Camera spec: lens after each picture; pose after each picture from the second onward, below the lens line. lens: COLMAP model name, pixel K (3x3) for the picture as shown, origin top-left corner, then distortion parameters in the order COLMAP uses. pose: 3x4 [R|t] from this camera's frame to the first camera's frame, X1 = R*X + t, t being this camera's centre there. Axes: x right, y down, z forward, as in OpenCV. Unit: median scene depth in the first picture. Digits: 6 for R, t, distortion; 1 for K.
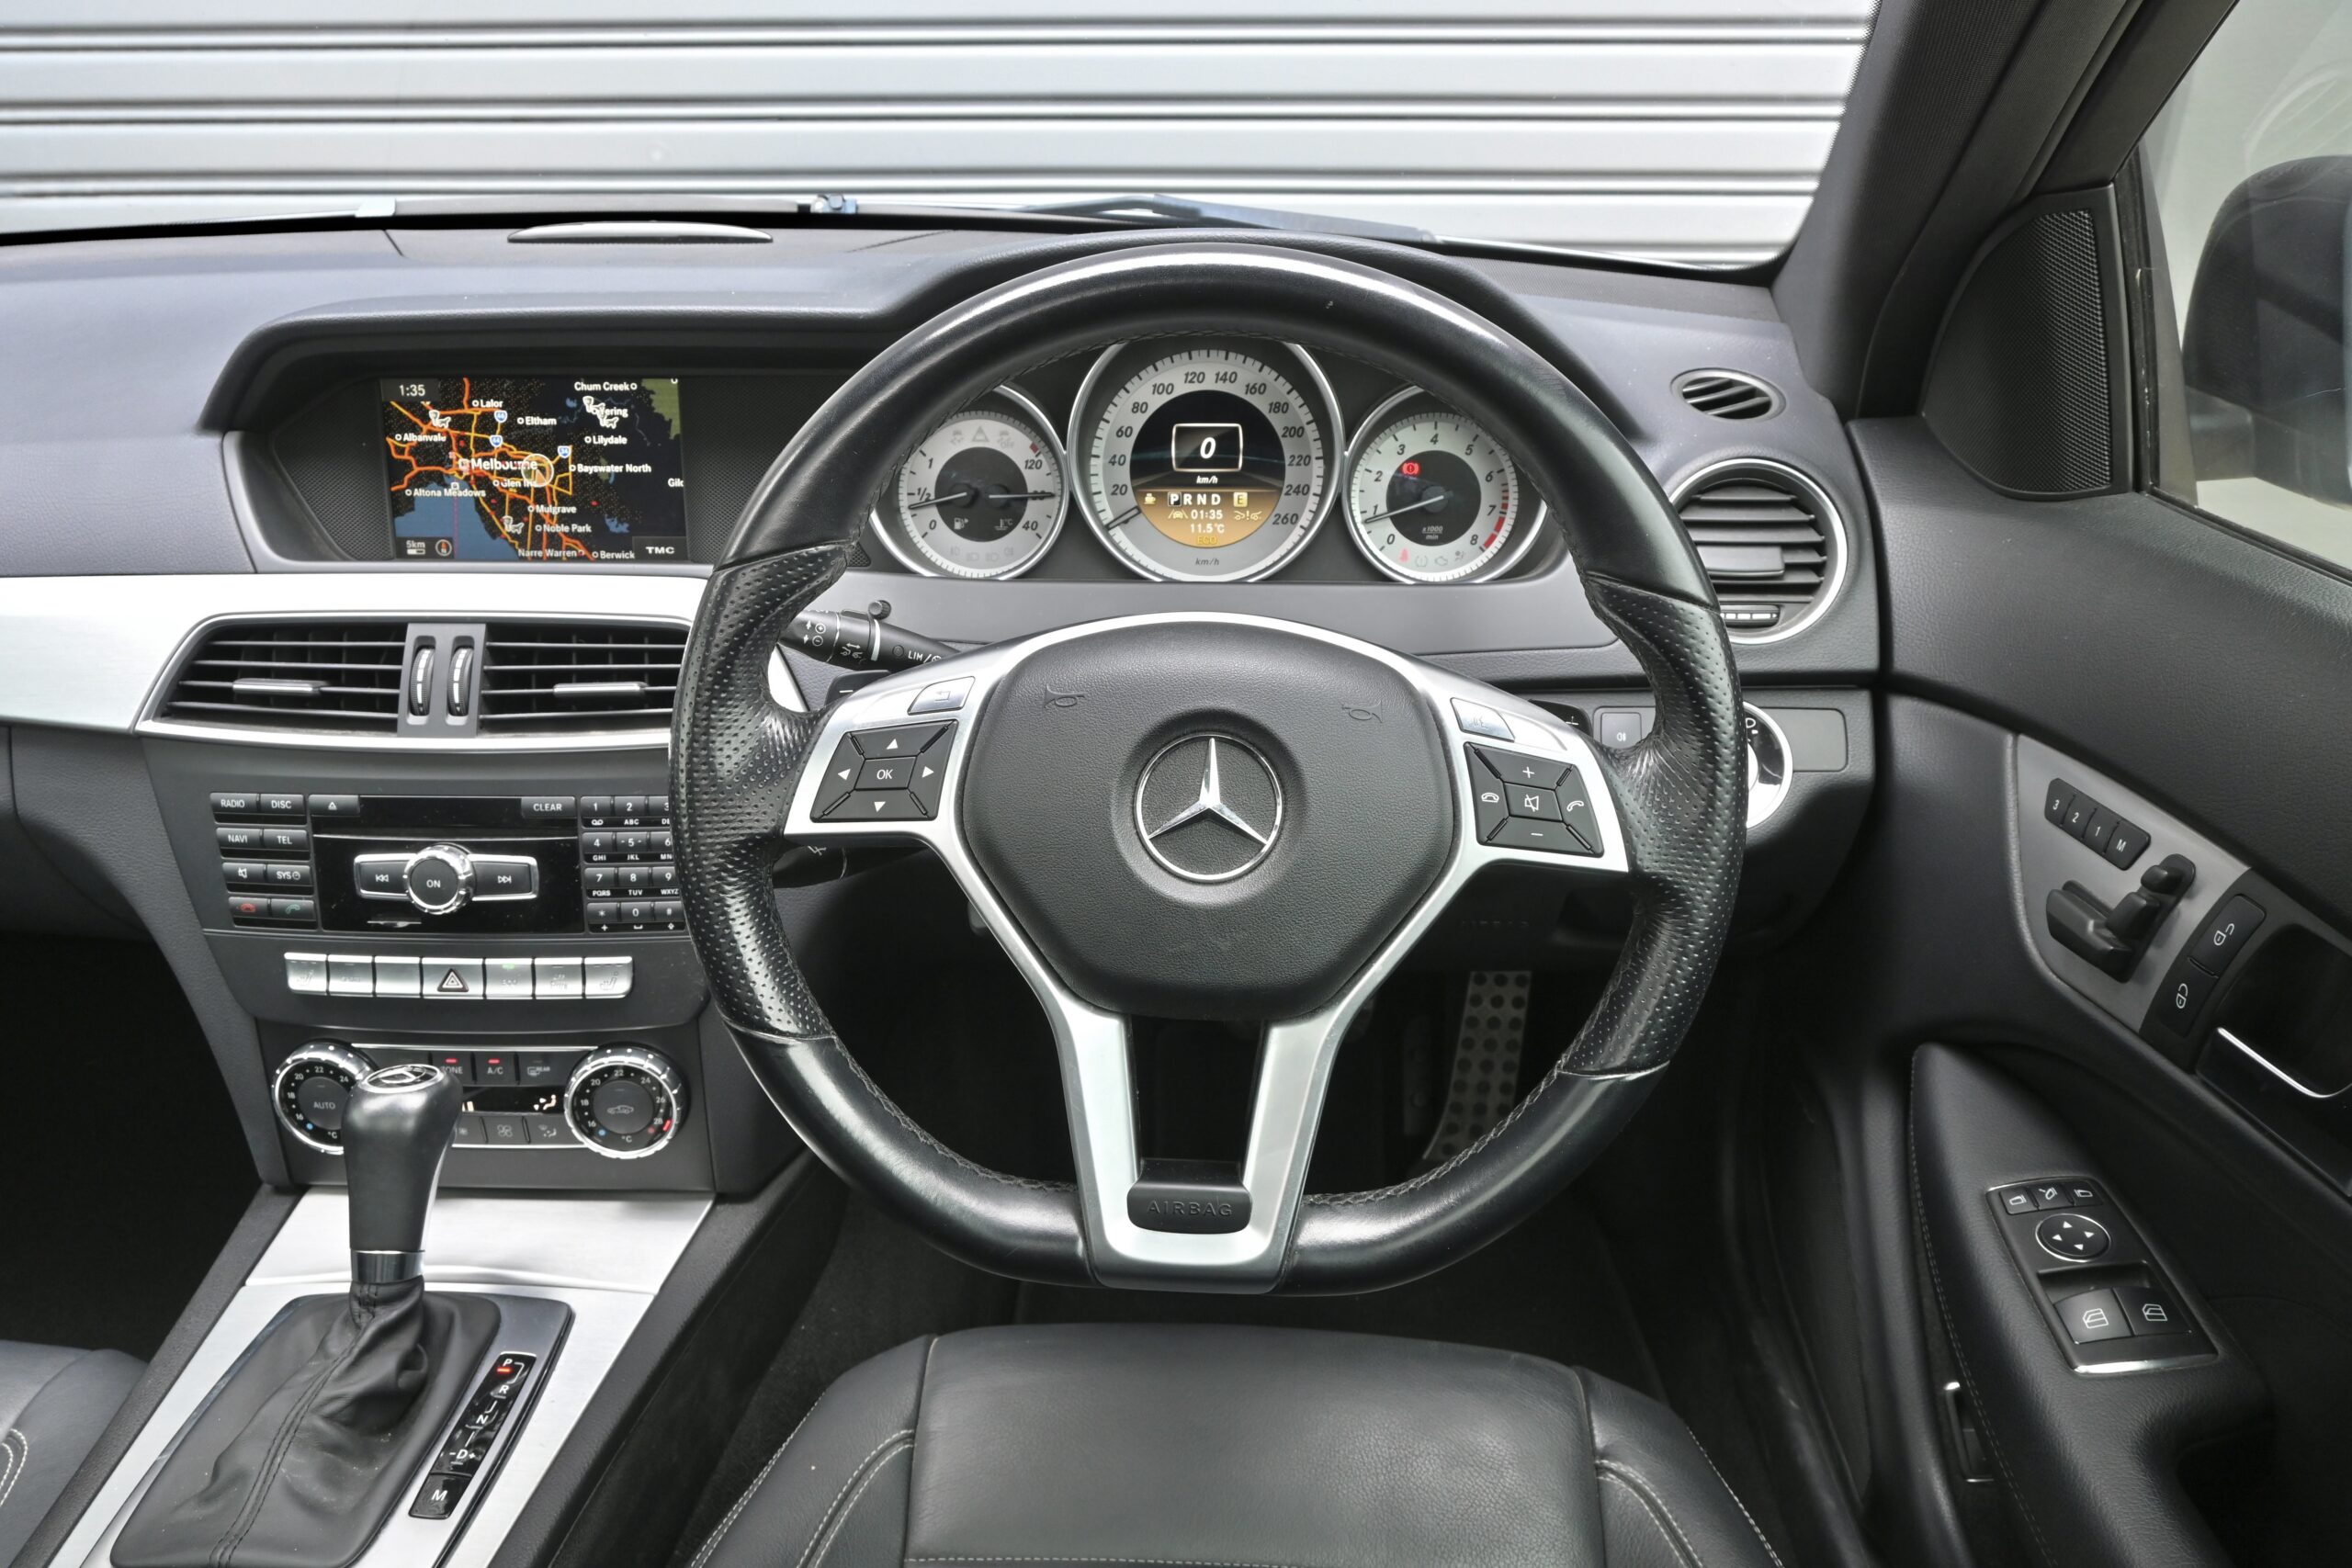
lens RADIAL K [[1679.0, 0, 1172.6], [0, 1679.0, 779.8], [0, 0, 1]] dist [-0.004976, 0.007755]
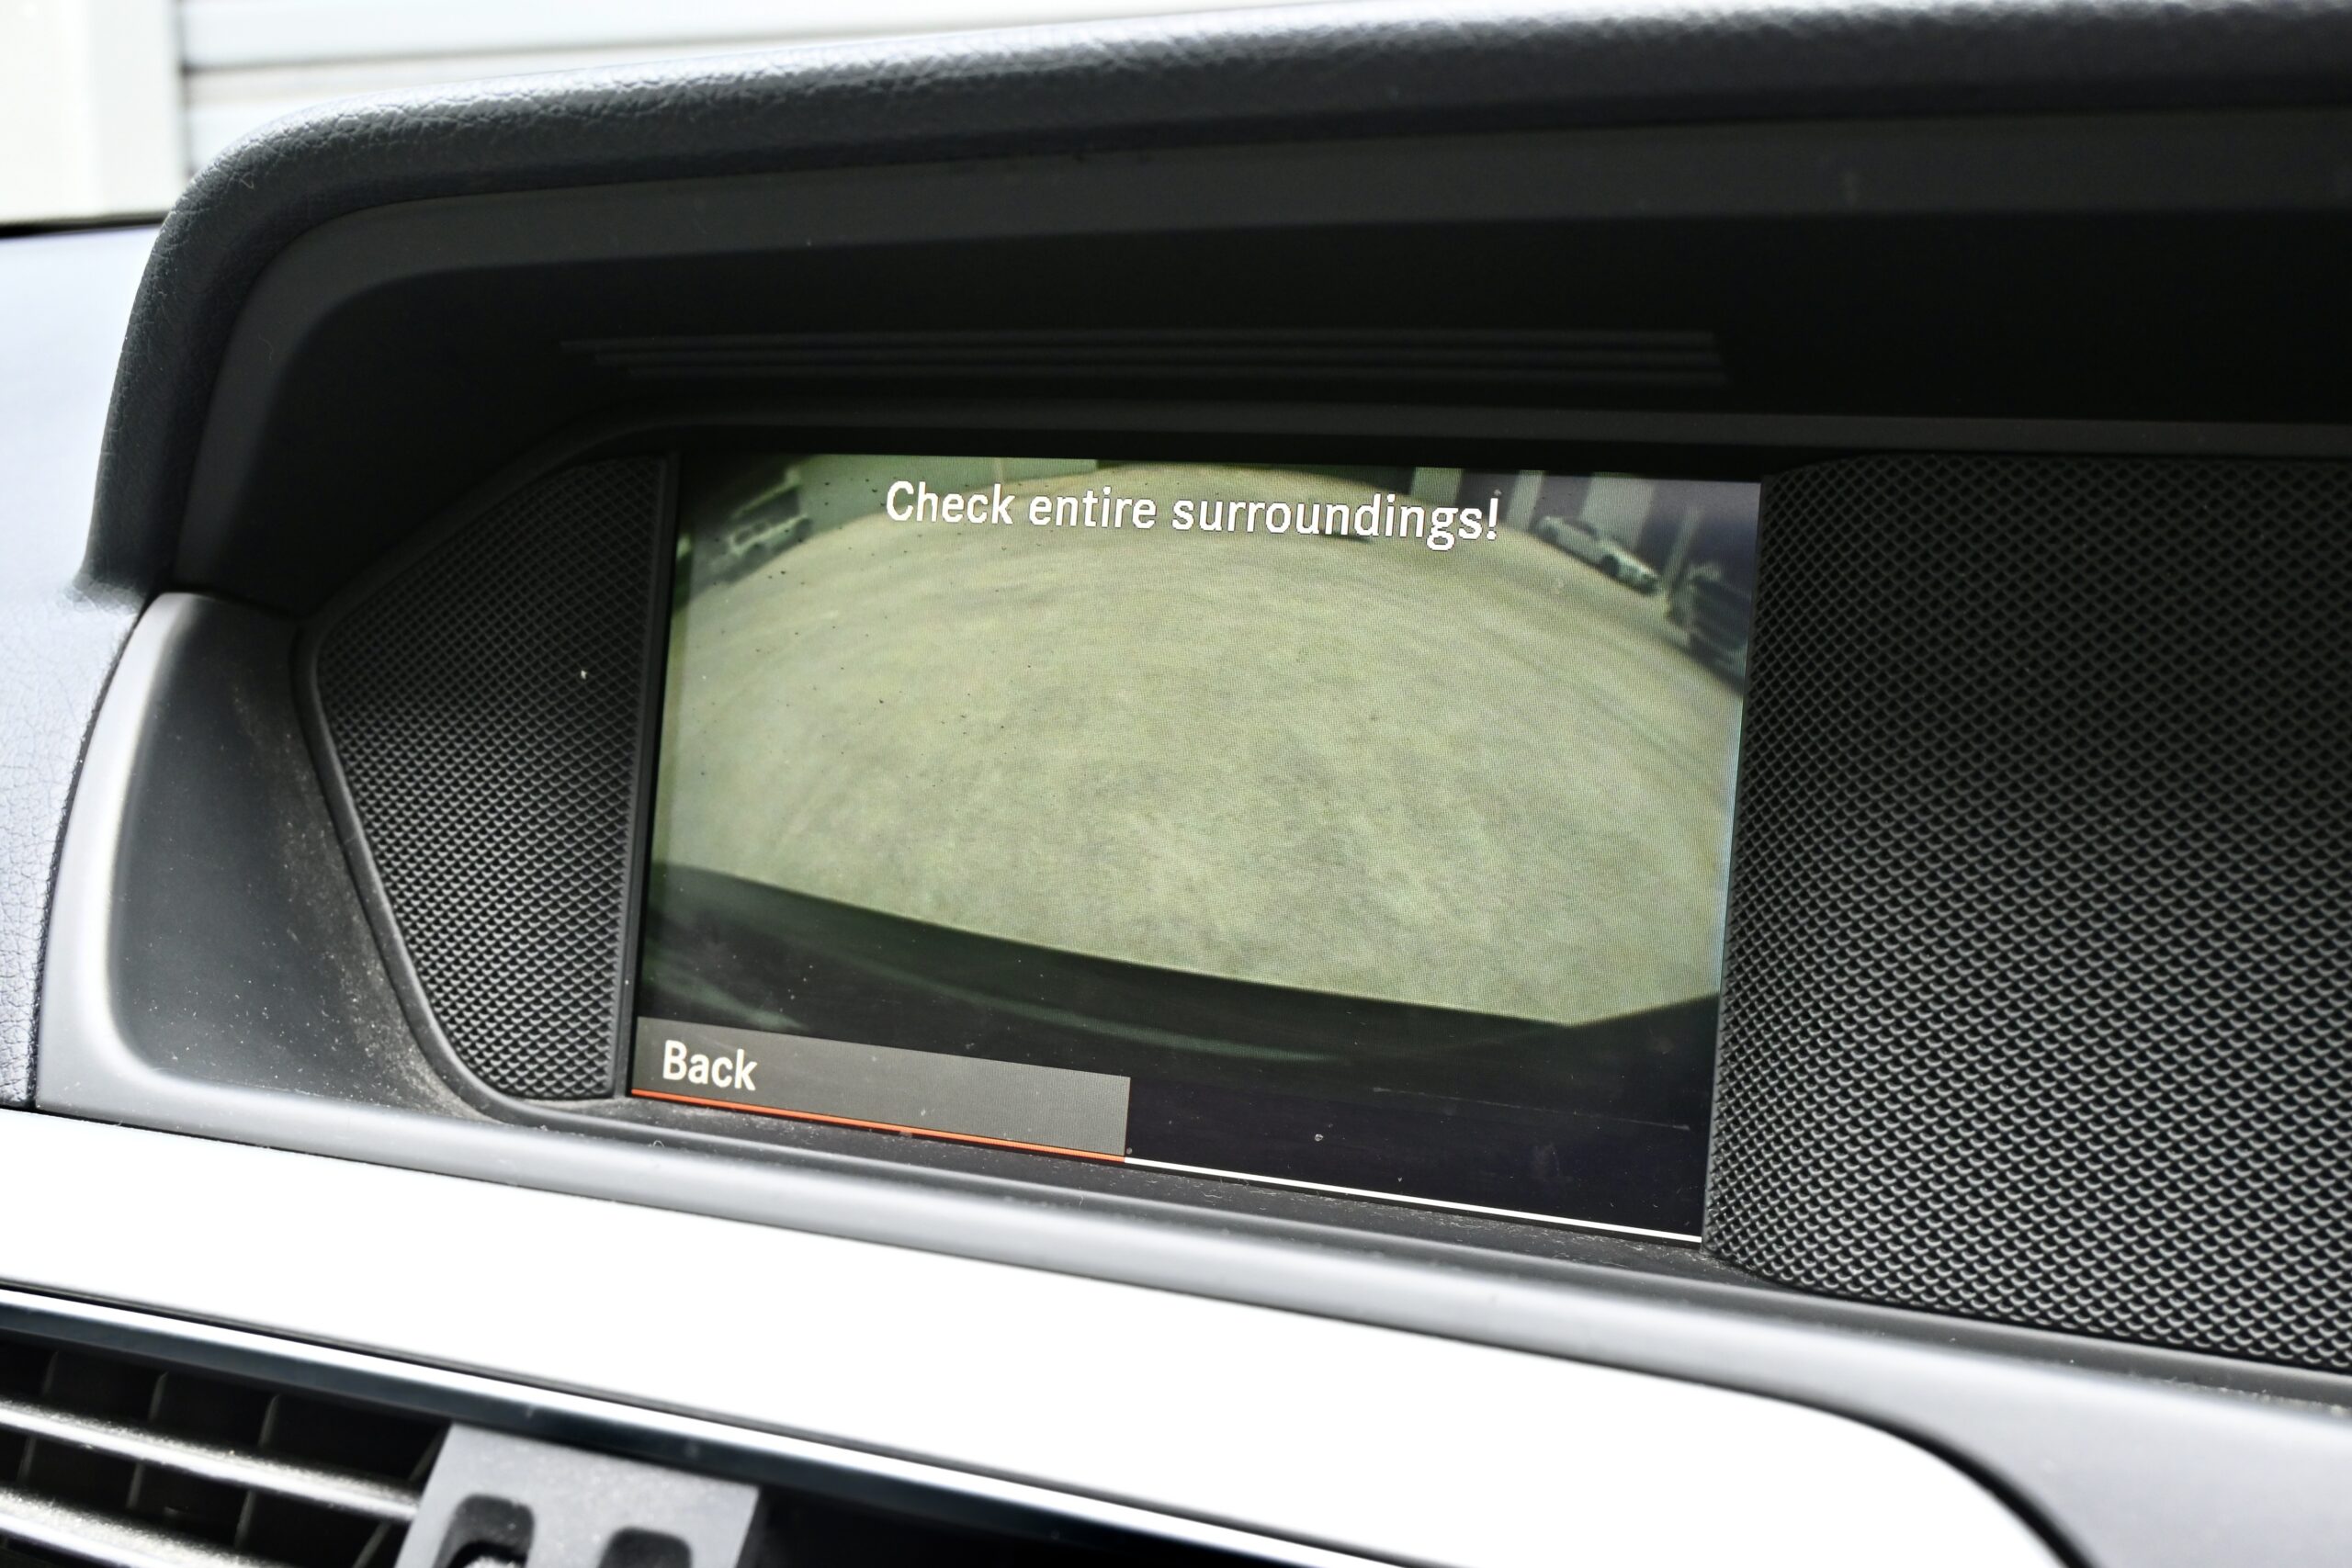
lens RADIAL K [[2697.3, 0, 1183.3], [0, 2697.3, 787.1], [0, 0, 1]] dist [-0.051440, 0.000000]
pose [[0.920611, 0.069118, -0.384315, -0.234256], [-0.159781, 0.964721, -0.209245, -0.112015], [0.356294, 0.254039, 0.899177, 0.681395]]
